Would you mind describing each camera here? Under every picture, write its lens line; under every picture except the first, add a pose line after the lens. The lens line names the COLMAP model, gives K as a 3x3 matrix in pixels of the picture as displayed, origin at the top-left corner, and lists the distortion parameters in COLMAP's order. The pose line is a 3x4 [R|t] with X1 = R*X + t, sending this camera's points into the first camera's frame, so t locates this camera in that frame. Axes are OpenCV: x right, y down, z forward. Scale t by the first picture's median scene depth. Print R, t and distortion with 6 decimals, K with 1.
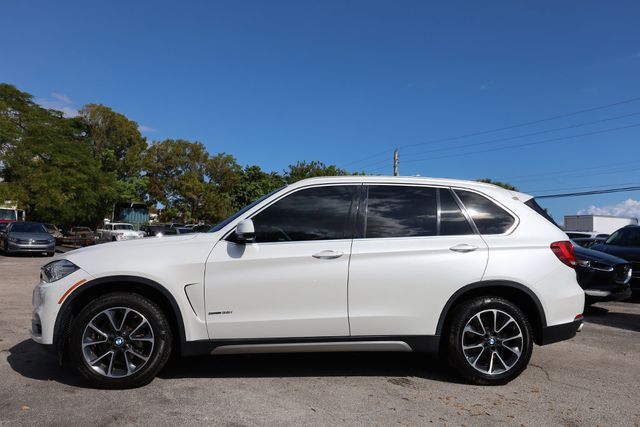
lens RADIAL K [[480.5, 0, 320.0], [0, 480.5, 213.5], [0, 0, 1]] dist [0.000518, -0.000752]
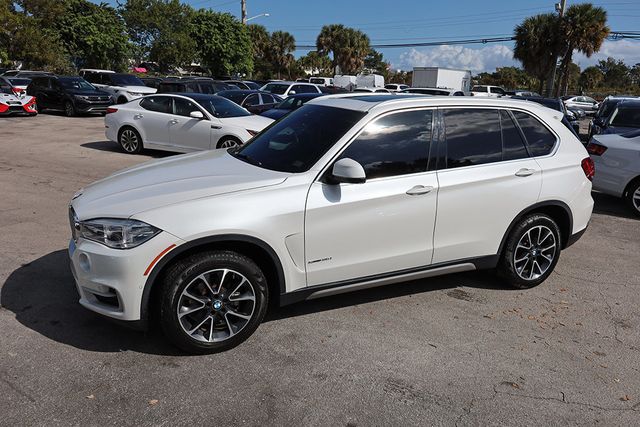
lens RADIAL K [[472.9, 0, 320.0], [0, 472.9, 213.5], [0, 0, 1]] dist [-0.000614, -0.000038]
pose [[0.945752, -0.079593, 0.314988, -0.045025], [-0.026248, 0.947638, 0.318265, -0.015818], [-0.323826, -0.309268, 0.894142, 0.018975]]
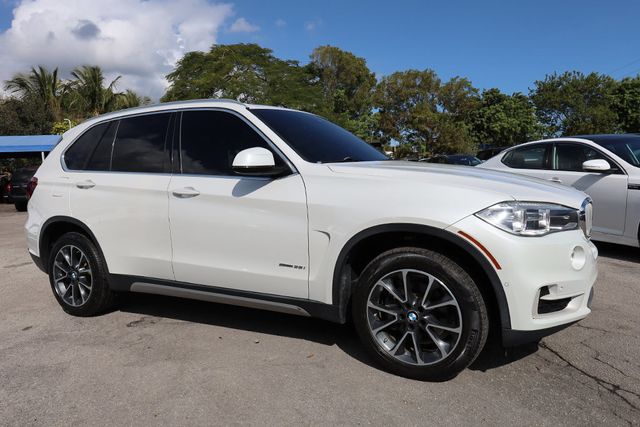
lens RADIAL K [[451.8, 0, 323.9], [0, 451.8, 205.2], [0, 0, 1]] dist [-0.000713, -0.001875]
pose [[0.879443, -0.032315, -0.474906, -0.030876], [0.090029, 0.990978, 0.099285, 0.007917], [0.467413, -0.130071, 0.874418, 0.135891]]
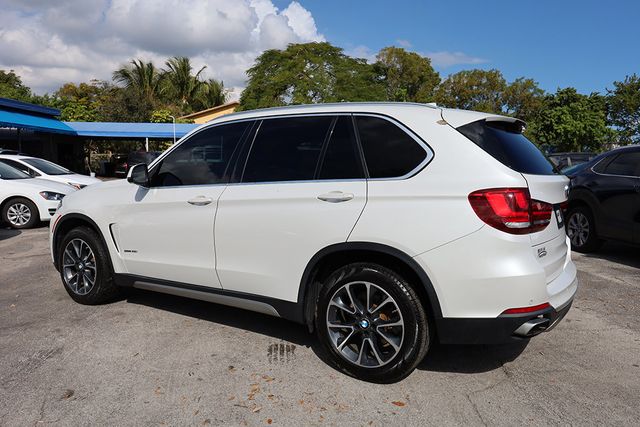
lens RADIAL K [[472.9, 0, 320.0], [0, 472.9, 213.5], [0, 0, 1]] dist [-0.000614, -0.000038]
pose [[0.788750, 0.044196, -0.613124, 0.071964], [0.042160, 0.991174, 0.125683, 0.000479], [0.613267, -0.124981, 0.779925, 0.040219]]
